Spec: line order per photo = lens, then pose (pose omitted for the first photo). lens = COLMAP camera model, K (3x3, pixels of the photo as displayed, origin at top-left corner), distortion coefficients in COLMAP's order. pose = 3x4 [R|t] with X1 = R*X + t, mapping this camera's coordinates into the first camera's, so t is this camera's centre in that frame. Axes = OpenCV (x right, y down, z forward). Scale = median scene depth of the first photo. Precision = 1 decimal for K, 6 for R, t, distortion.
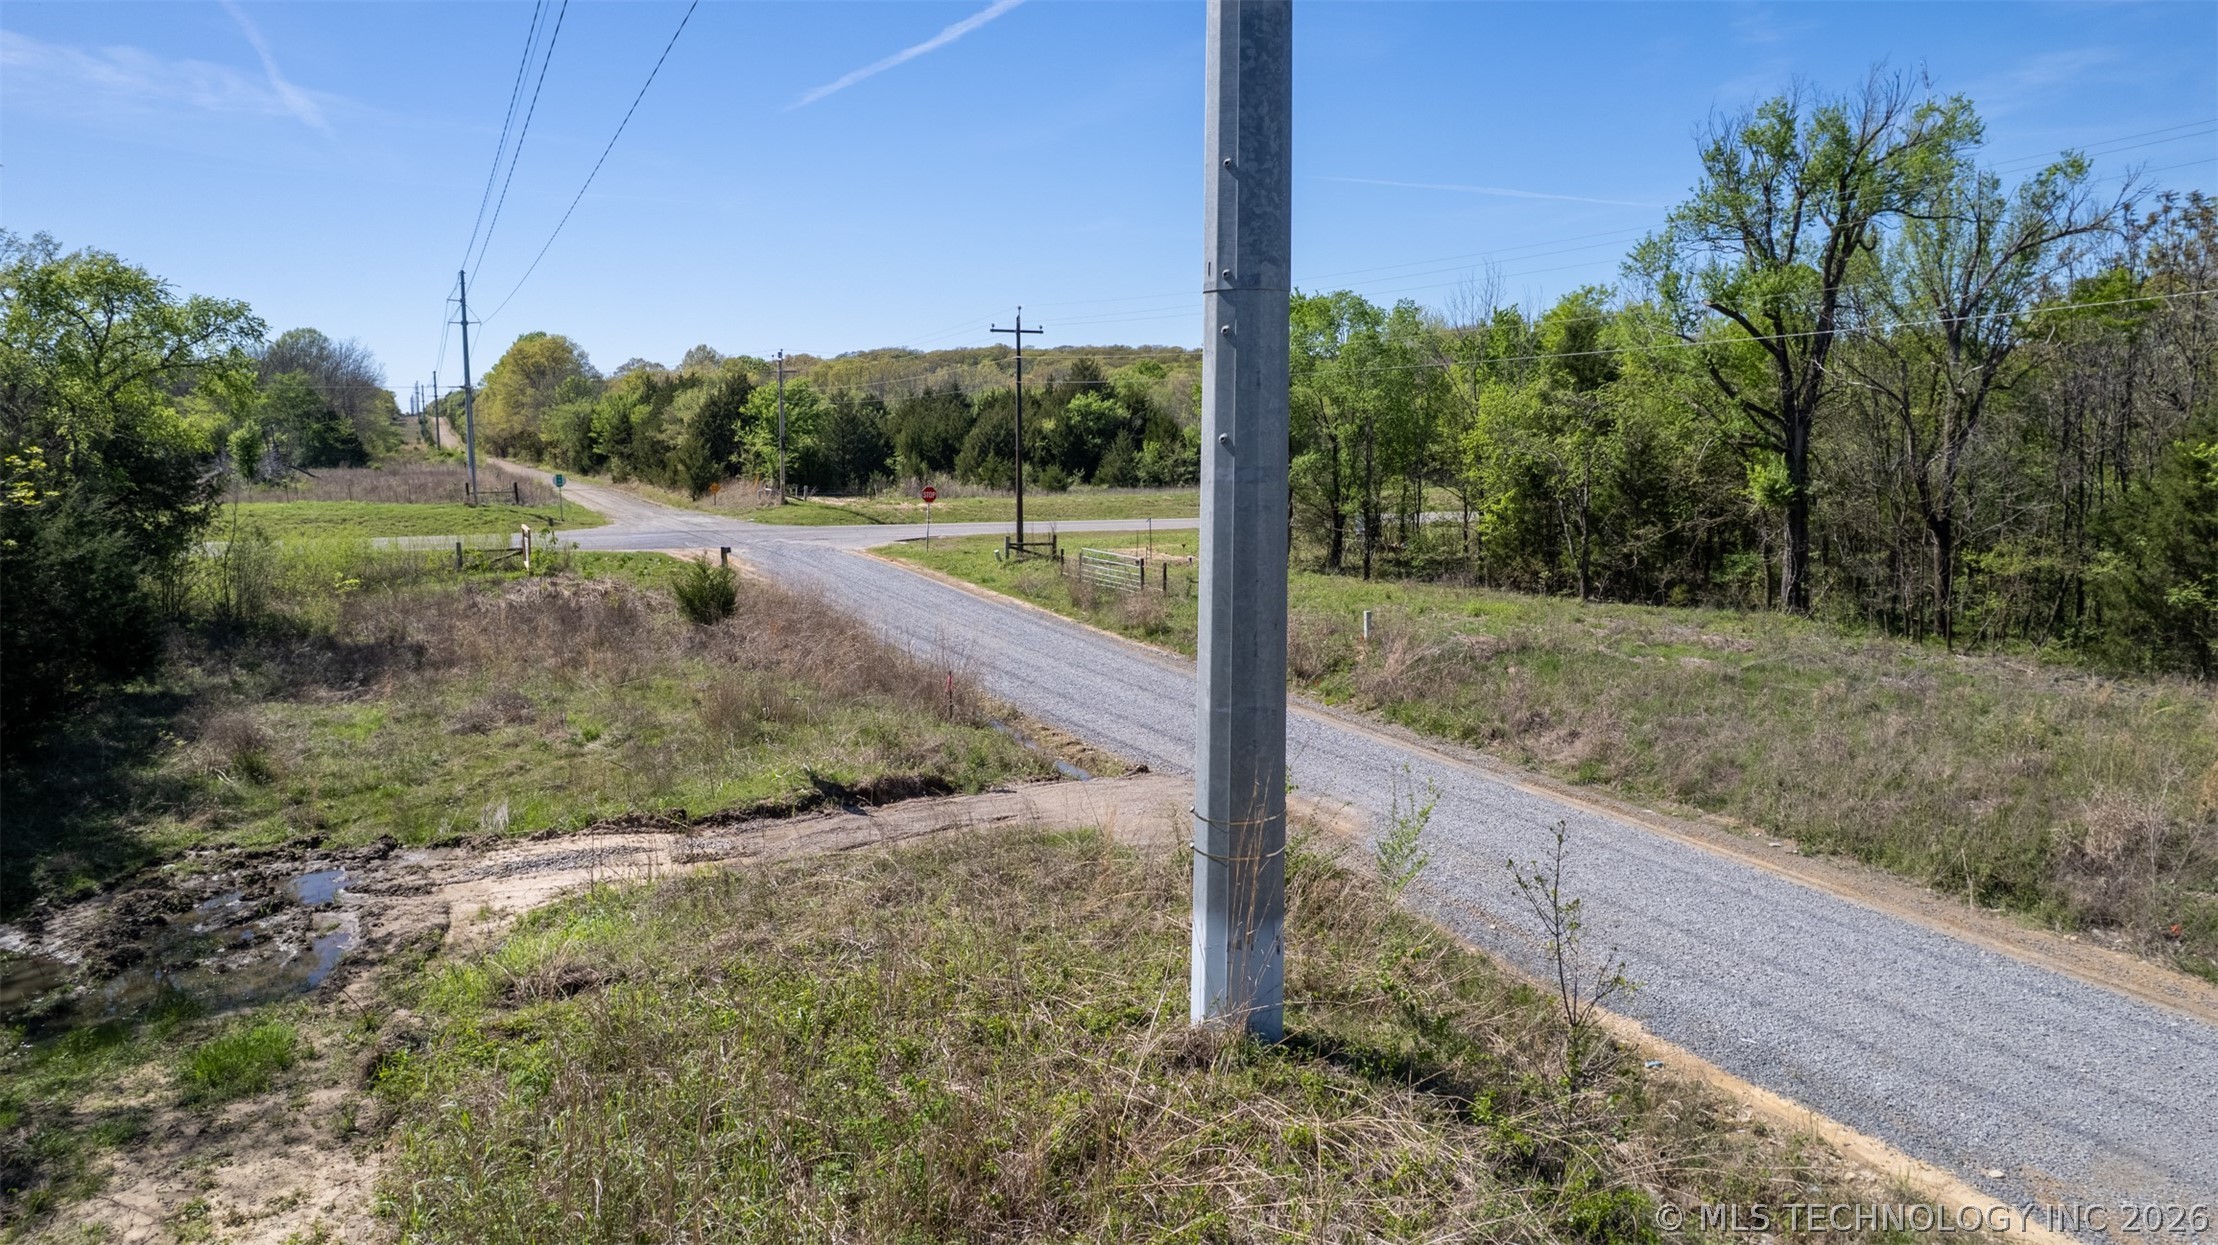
lens RADIAL K [[1431.1, 0, 1094.4], [0, 1431.1, 623.0], [0, 0, 1]] dist [-0.044740, 0.000115]
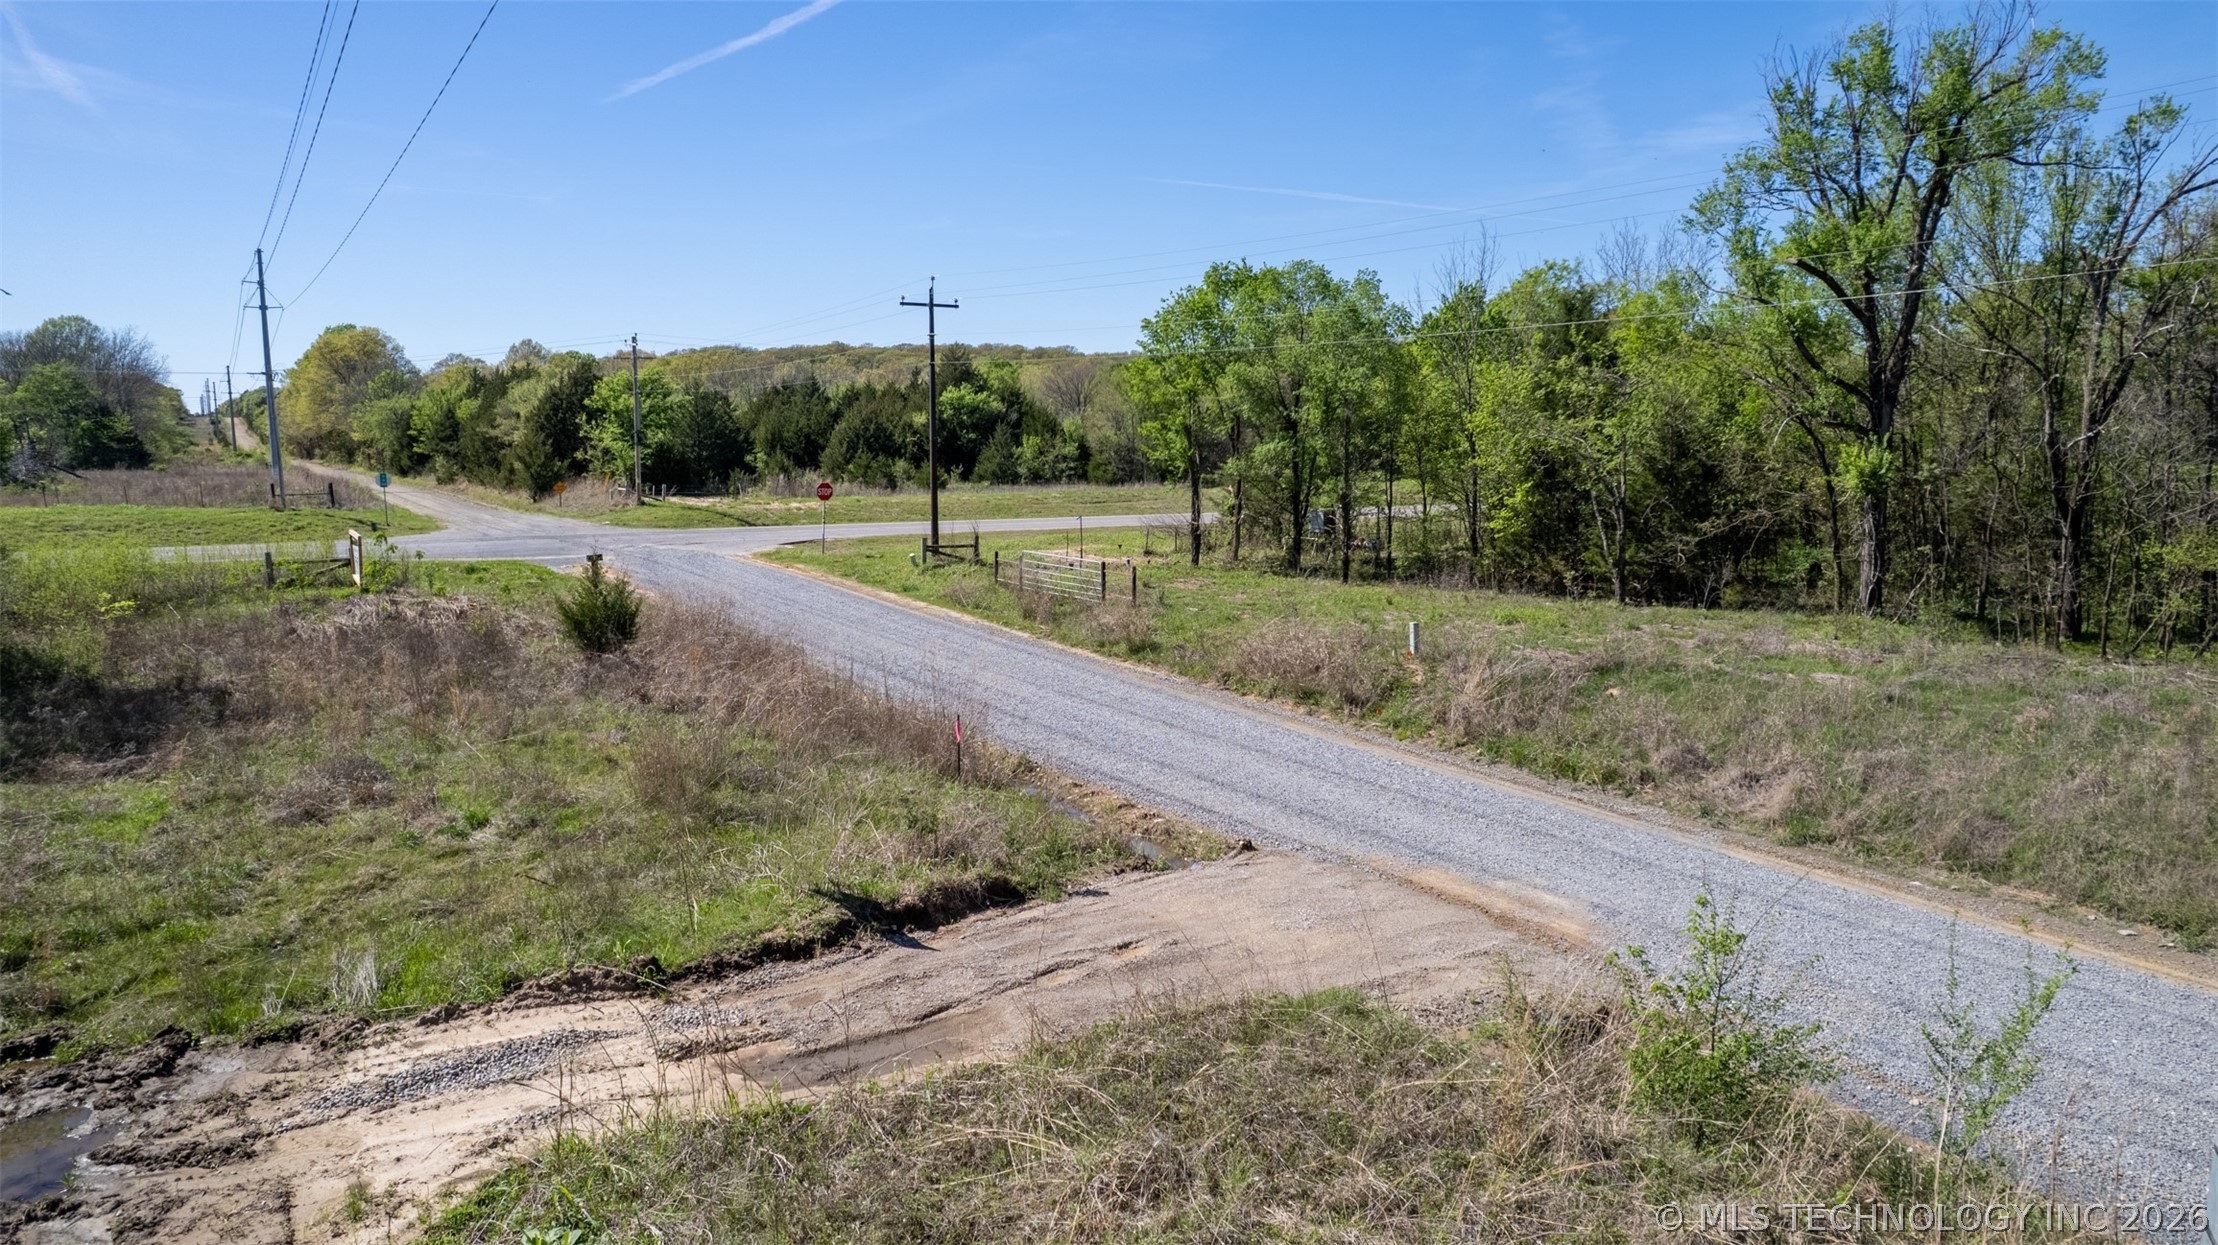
lens RADIAL K [[1452.3, 0, 1109.0], [0, 1452.3, 622.5], [0, 0, 1]] dist [-0.091486, 0.096460]
pose [[0.993054, -0.016496, 0.116493, -0.068231], [0.016645, 0.999861, -0.000298, -0.008639], [-0.116472, 0.002235, 0.993191, 0.140006]]
